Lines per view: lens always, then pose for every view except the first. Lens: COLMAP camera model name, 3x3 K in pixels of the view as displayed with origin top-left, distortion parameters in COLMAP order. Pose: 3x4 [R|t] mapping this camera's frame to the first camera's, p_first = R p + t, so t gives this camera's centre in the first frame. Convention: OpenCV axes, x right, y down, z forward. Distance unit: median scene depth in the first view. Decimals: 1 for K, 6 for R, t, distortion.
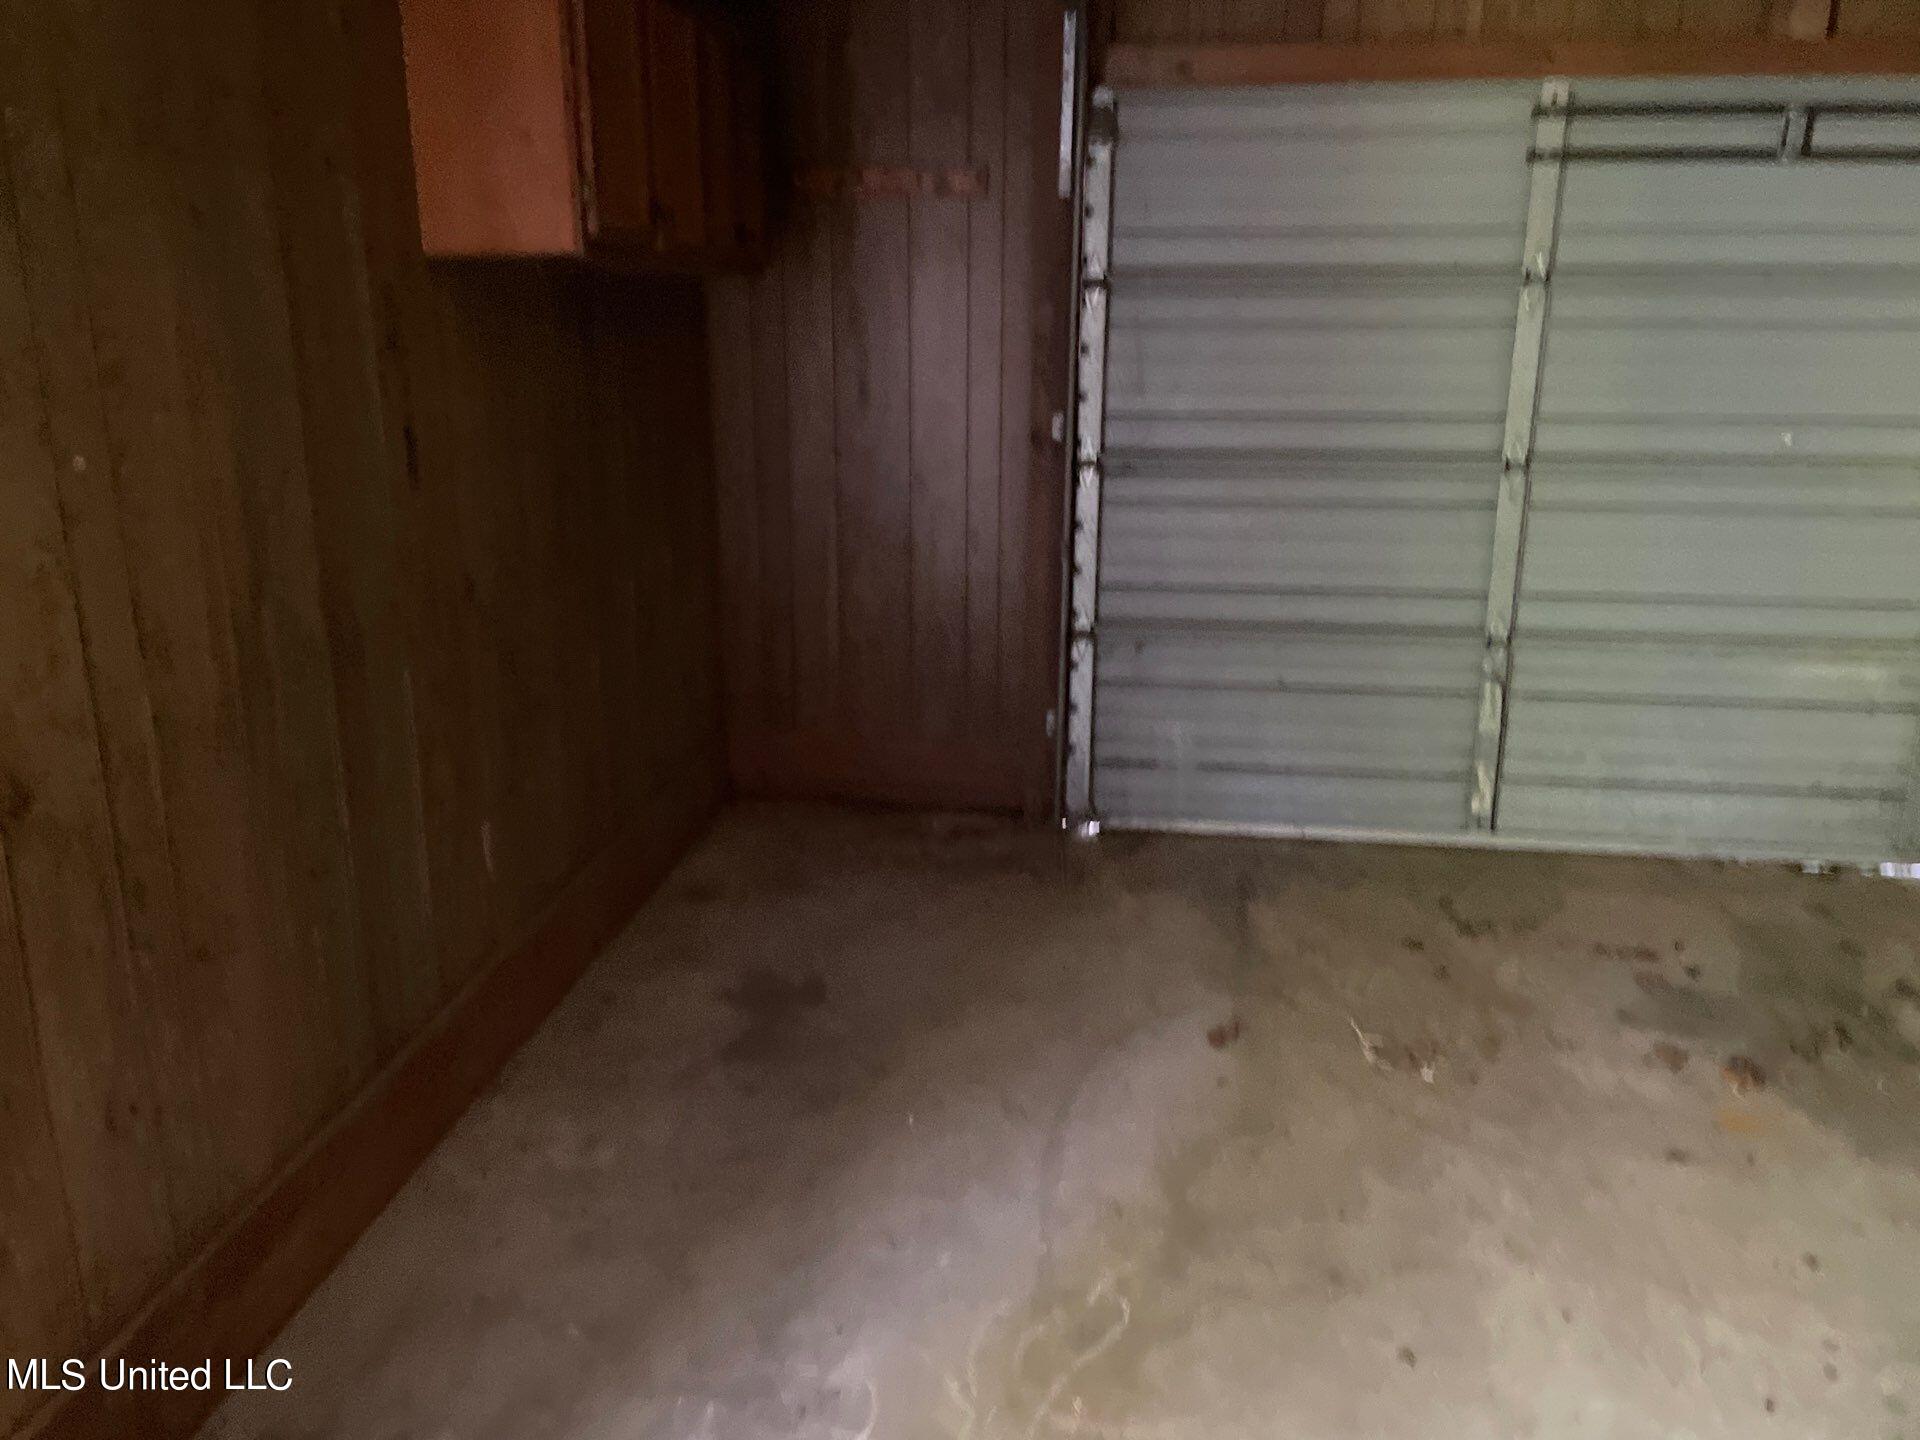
lens RADIAL K [[1478.2, 0, 960.4], [0, 1478.2, 697.2], [0, 0, 1]] dist [0.100177, -0.132319]
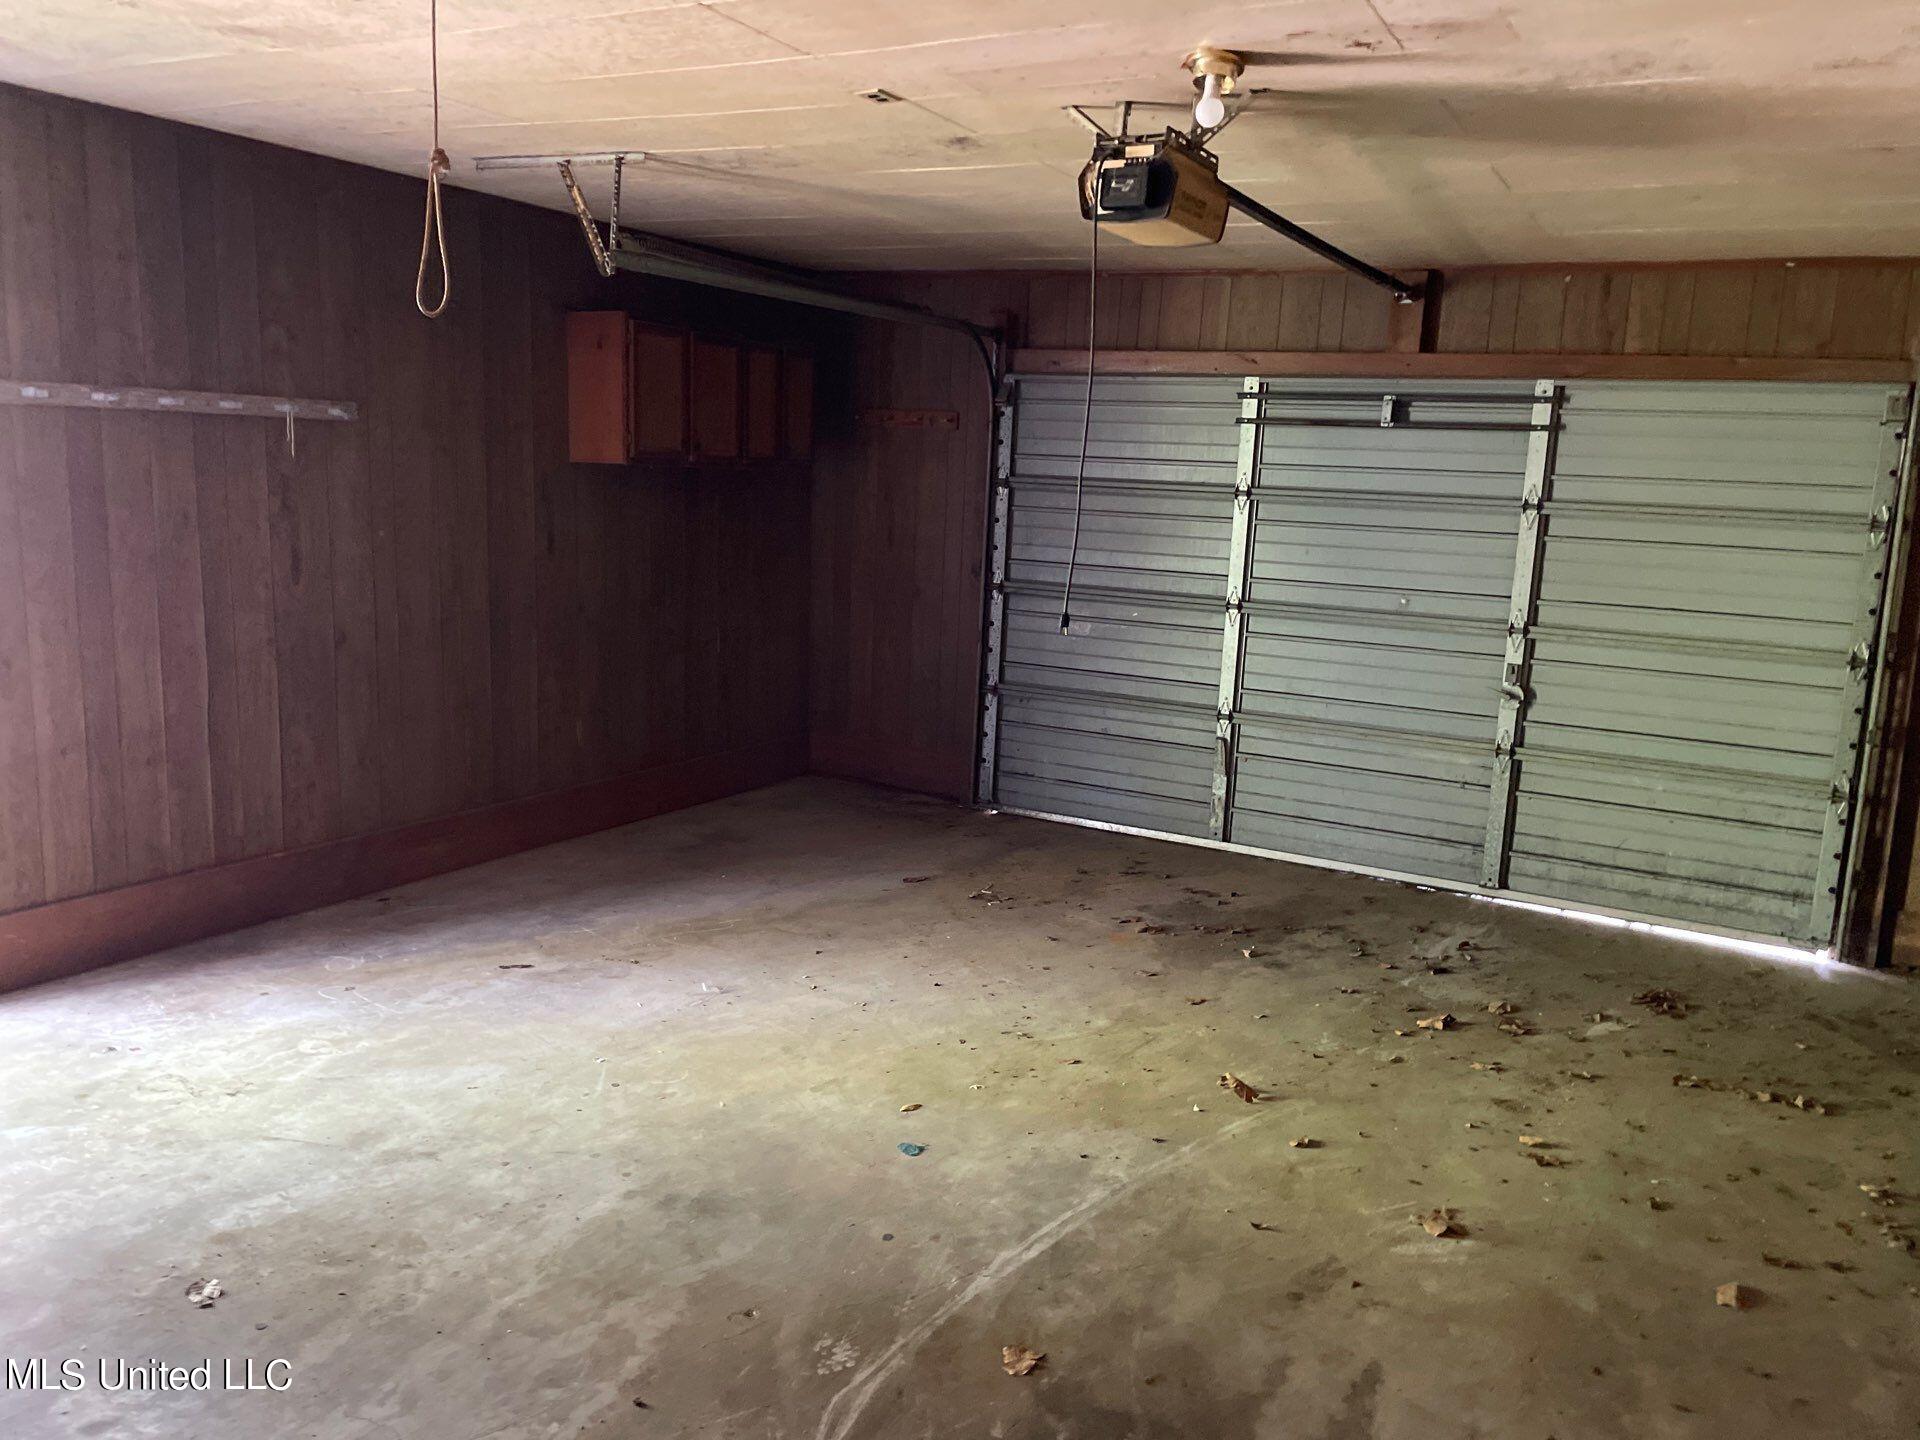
lens RADIAL K [[1478.2, 0, 960.4], [0, 1478.2, 697.2], [0, 0, 1]] dist [0.100177, -0.132319]
pose [[0.934721, 0.093209, -0.342942, 0.659738], [-0.128894, 0.988202, -0.082728, 0.113851], [0.331185, 0.121531, 0.935707, -0.583855]]
